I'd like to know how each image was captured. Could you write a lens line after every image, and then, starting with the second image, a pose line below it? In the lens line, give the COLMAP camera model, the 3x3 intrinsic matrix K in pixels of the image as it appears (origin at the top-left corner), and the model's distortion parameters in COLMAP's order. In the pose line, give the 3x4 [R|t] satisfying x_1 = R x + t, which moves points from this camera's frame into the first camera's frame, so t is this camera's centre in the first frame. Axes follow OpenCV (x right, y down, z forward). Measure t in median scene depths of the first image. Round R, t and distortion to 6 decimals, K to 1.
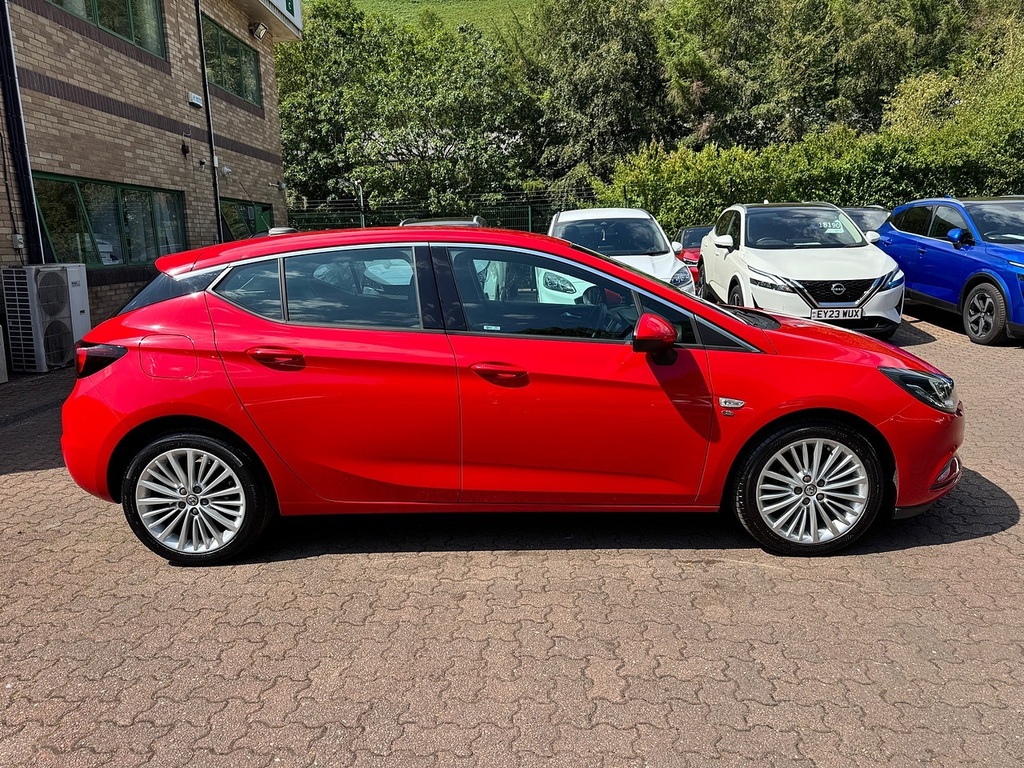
lens RADIAL K [[716.2, 0, 511.1], [0, 716.2, 389.6], [0, 0, 1]] dist [0.047175, -0.070139]
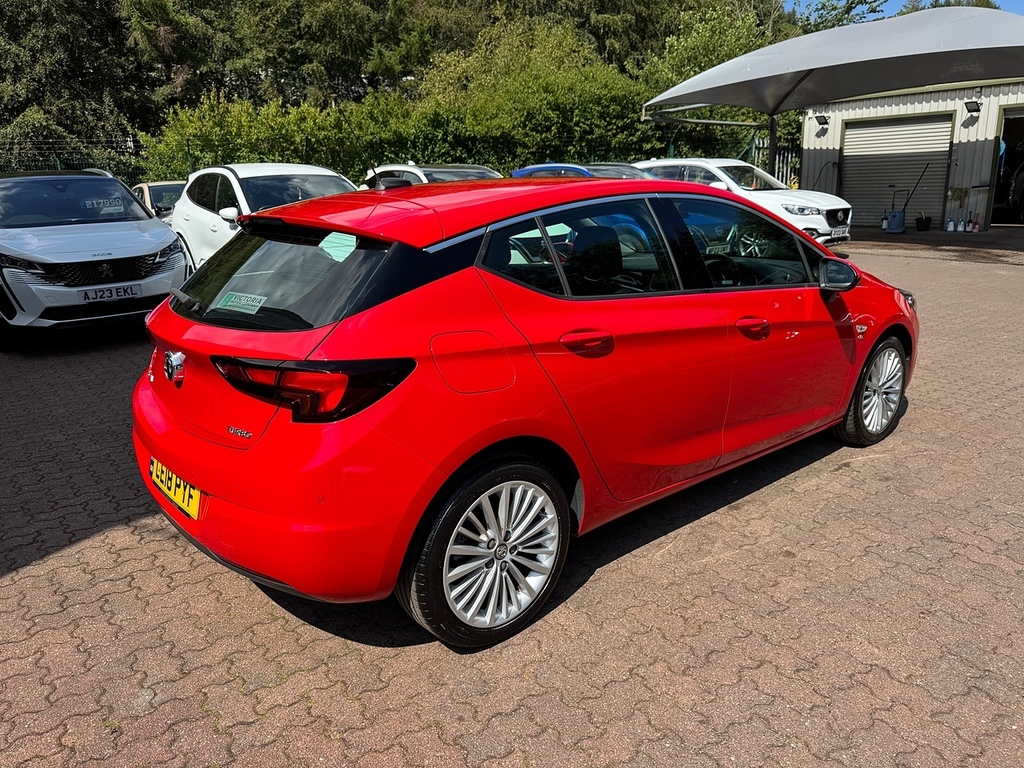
lens RADIAL K [[732.9, 0, 512.0], [0, 732.9, 384.0], [0, 0, 1]] dist [-0.004087, -0.005194]
pose [[0.745970, -0.164752, 0.645280, -0.187793], [0.141035, 0.986022, 0.088708, -0.016452], [-0.650875, 0.024834, 0.758778, 0.092013]]
